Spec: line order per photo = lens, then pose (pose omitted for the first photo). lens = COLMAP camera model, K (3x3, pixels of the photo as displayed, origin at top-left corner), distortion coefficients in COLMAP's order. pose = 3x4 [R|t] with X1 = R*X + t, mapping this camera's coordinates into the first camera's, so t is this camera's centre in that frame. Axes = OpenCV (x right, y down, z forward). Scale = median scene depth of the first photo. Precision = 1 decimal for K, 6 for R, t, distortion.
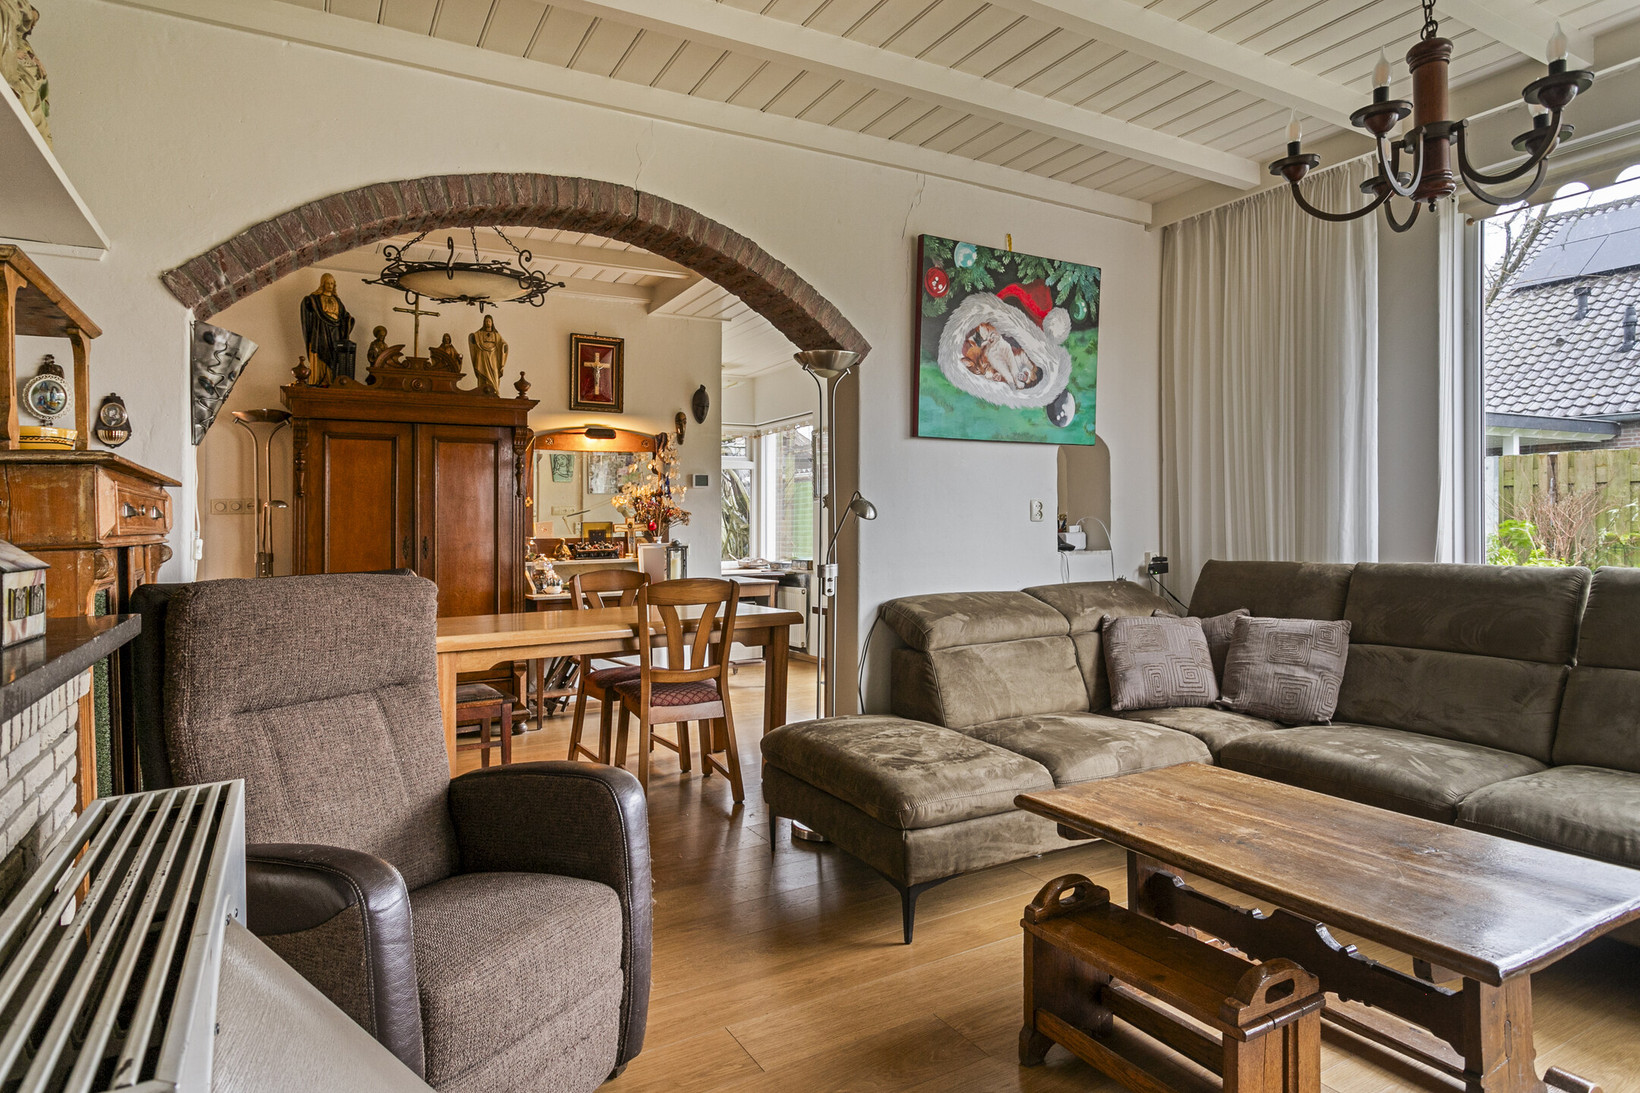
lens RADIAL K [[913.2, 0, 853.5], [0, 913.2, 524.6], [0, 0, 1]] dist [-0.001329, 0.000679]
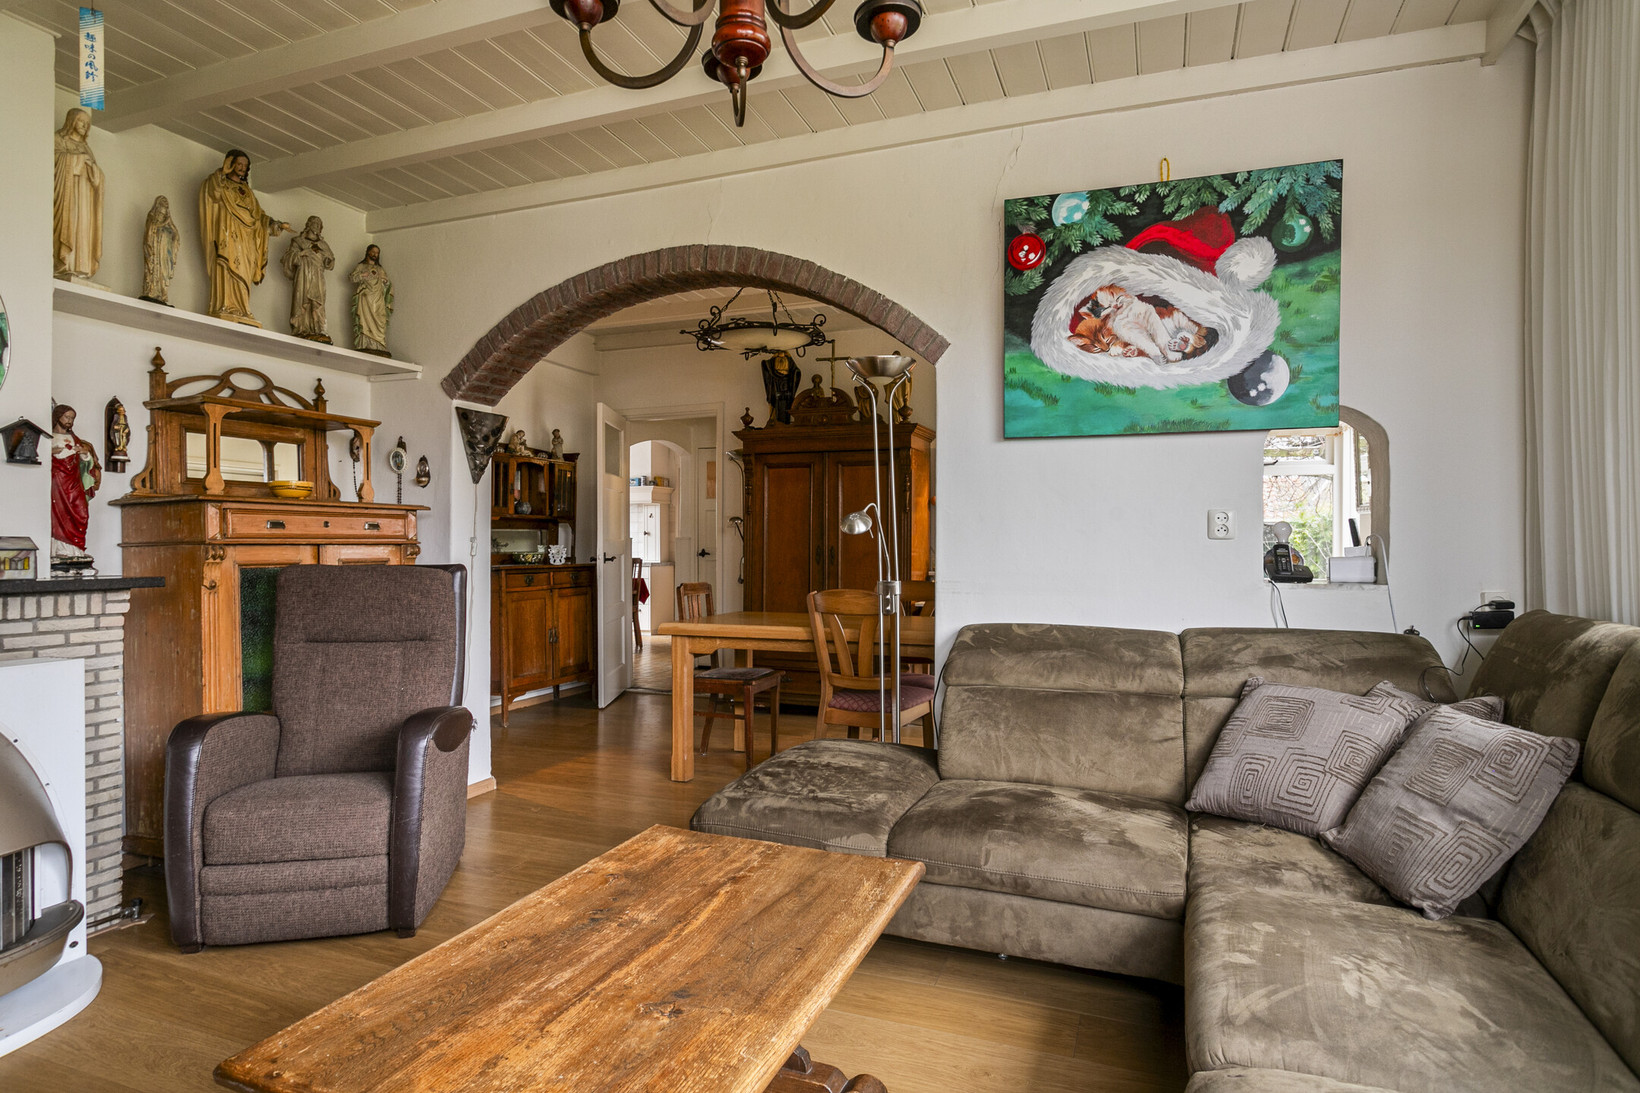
lens RADIAL K [[913.2, 0, 828.1], [0, 913.2, 540.8], [0, 0, 1]] dist [-0.001329, 0.000679]
pose [[0.627676, 0.013763, -0.778353, 0.601995], [-0.011354, 0.999899, 0.008524, -0.005139], [0.778392, 0.003487, 0.627769, 0.317097]]
